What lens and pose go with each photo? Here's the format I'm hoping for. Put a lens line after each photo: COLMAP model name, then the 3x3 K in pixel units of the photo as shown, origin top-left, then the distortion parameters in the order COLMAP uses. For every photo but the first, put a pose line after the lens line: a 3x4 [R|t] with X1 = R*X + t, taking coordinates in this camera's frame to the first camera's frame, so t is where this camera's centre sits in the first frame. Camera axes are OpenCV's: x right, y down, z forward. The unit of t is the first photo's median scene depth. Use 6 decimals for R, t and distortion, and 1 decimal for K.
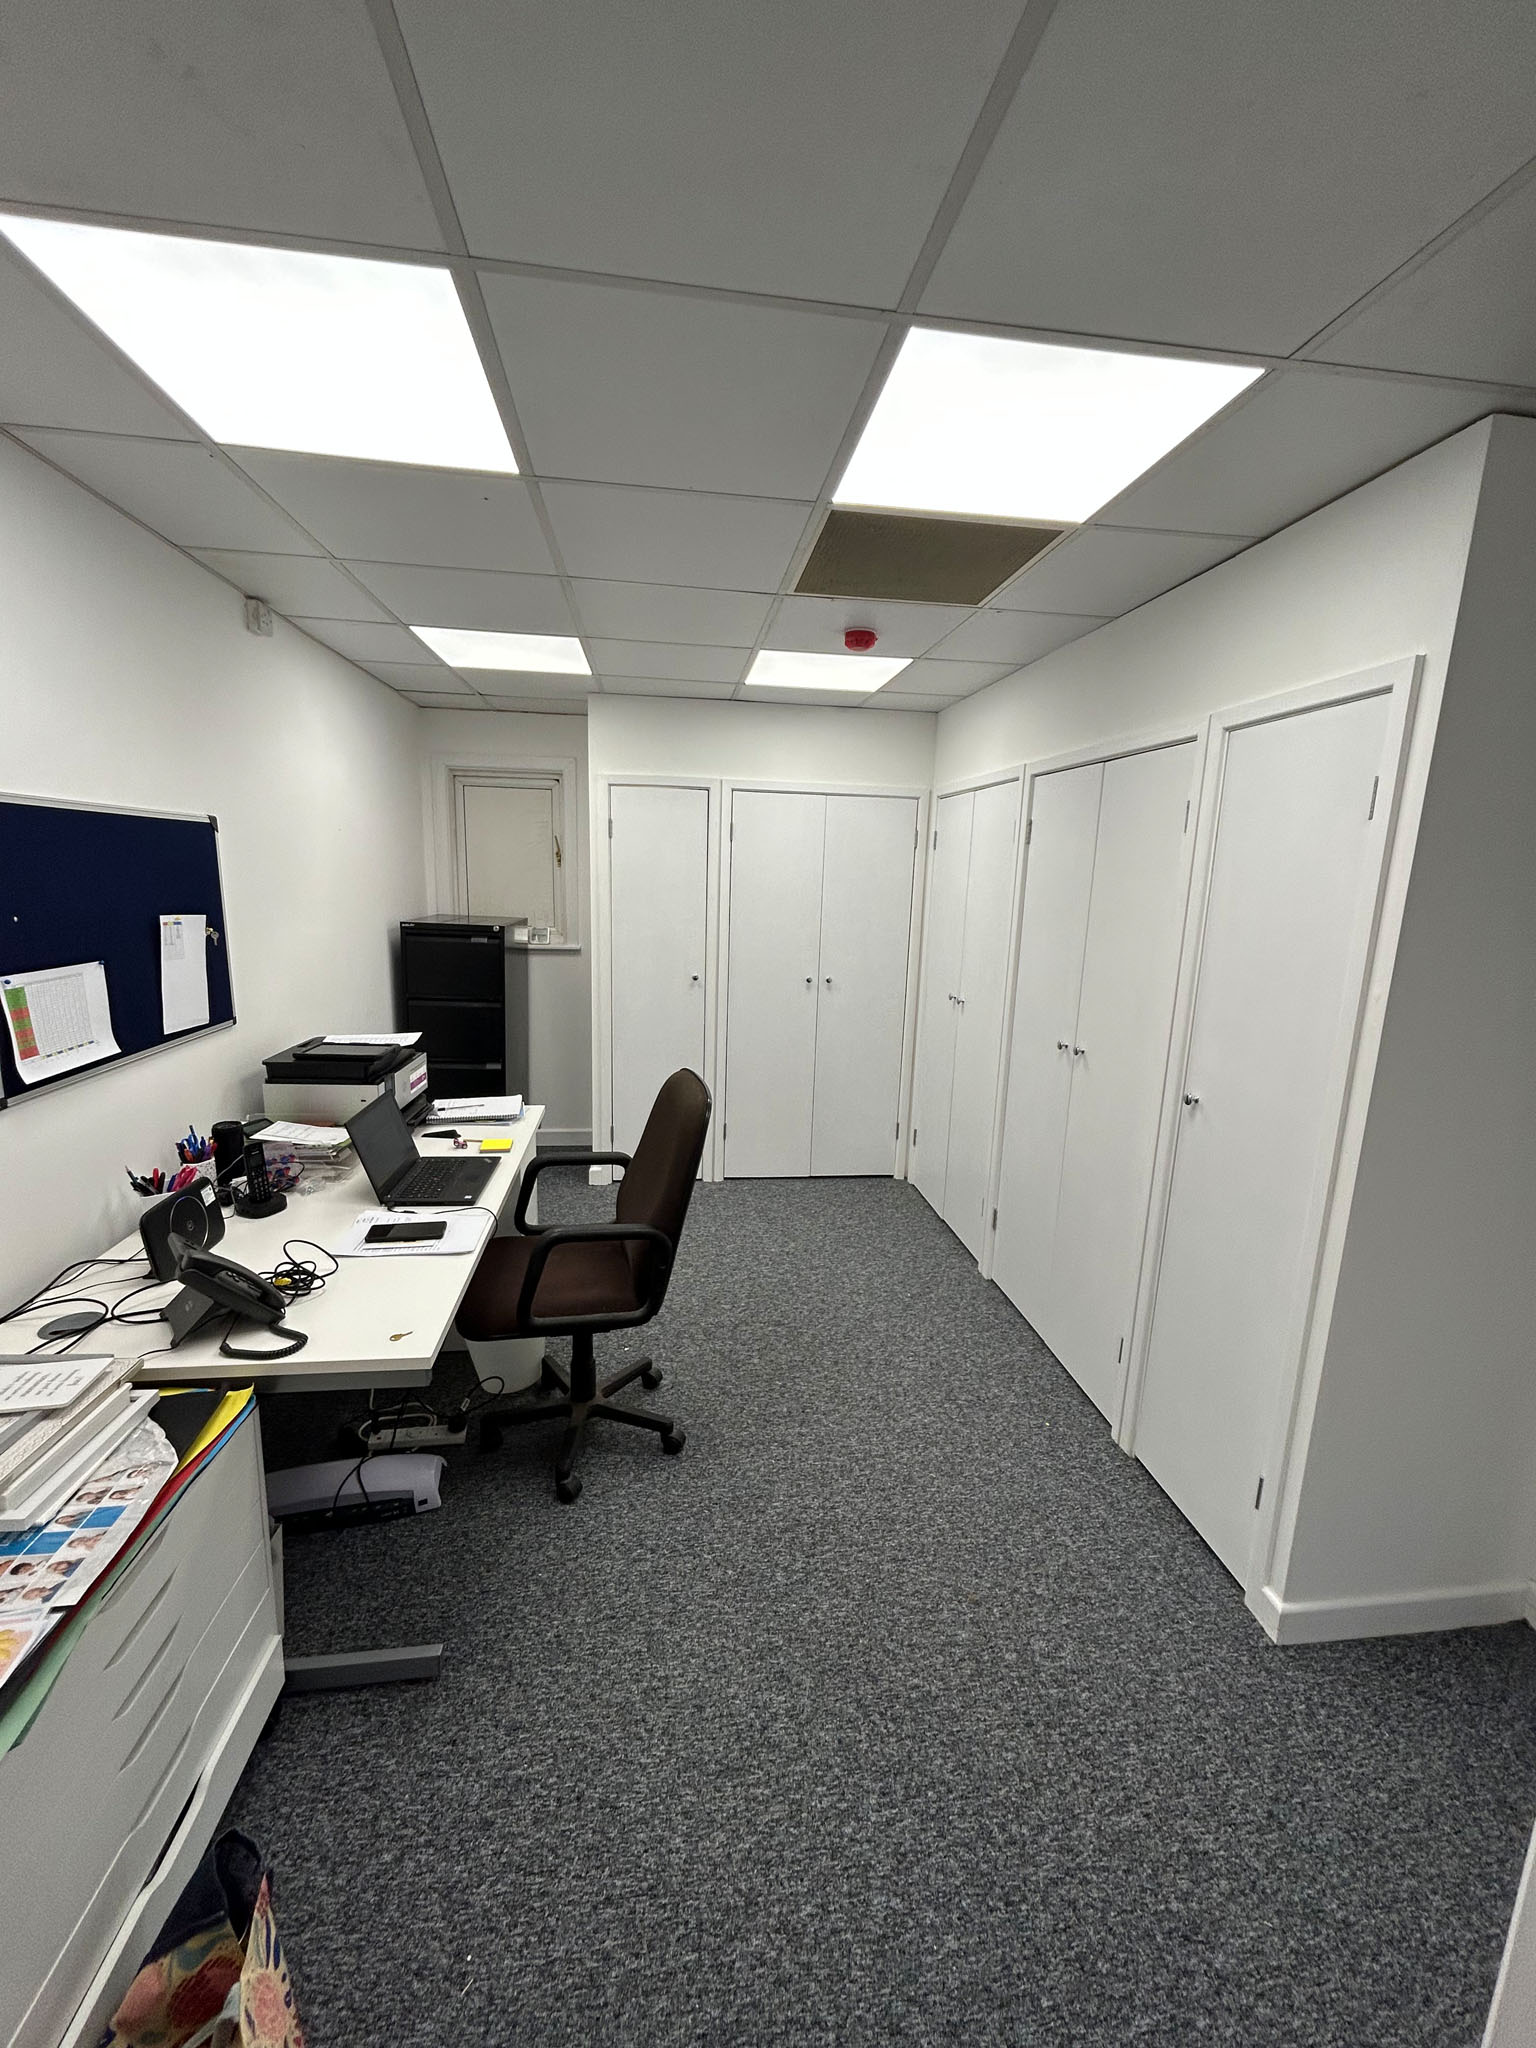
lens RADIAL K [[813.4, 0, 768.0], [0, 813.4, 1024.0], [0, 0, 1]] dist [-0.002834, -0.000296]
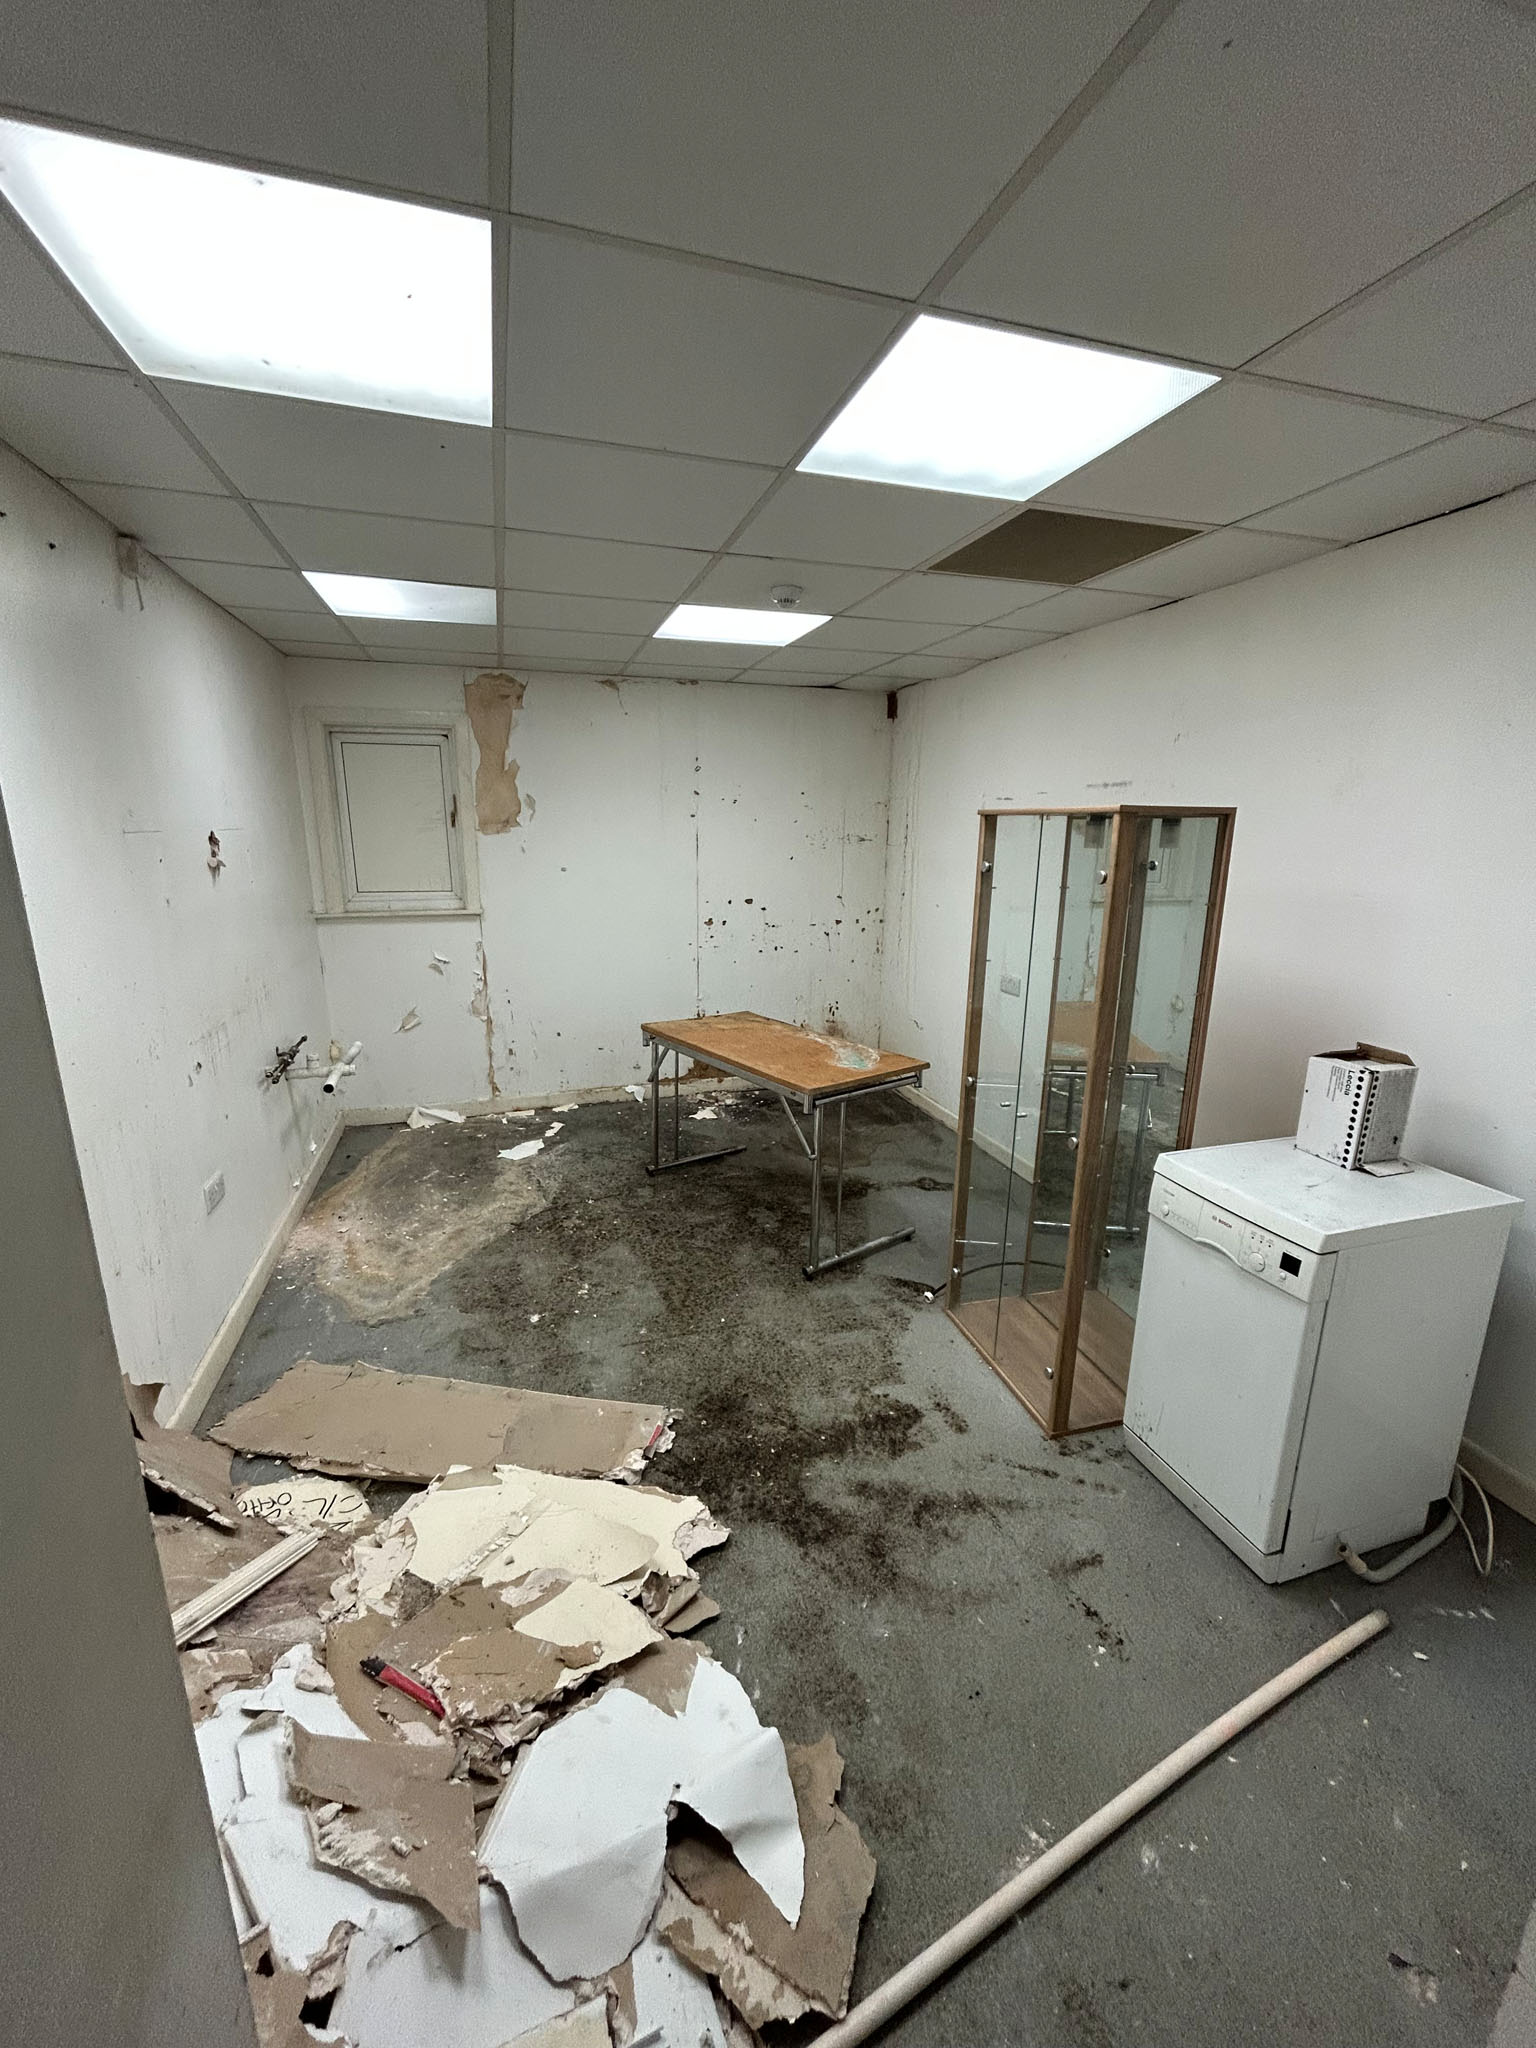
lens RADIAL K [[822.8, 0, 766.3], [0, 822.8, 1016.8], [0, 0, 1]] dist [-0.011270, -0.000606]
pose [[0.983187, -0.063896, 0.171057, -0.144957], [0.056920, 0.997347, 0.045388, 0.009400], [-0.173503, -0.034888, 0.984215, -0.038324]]
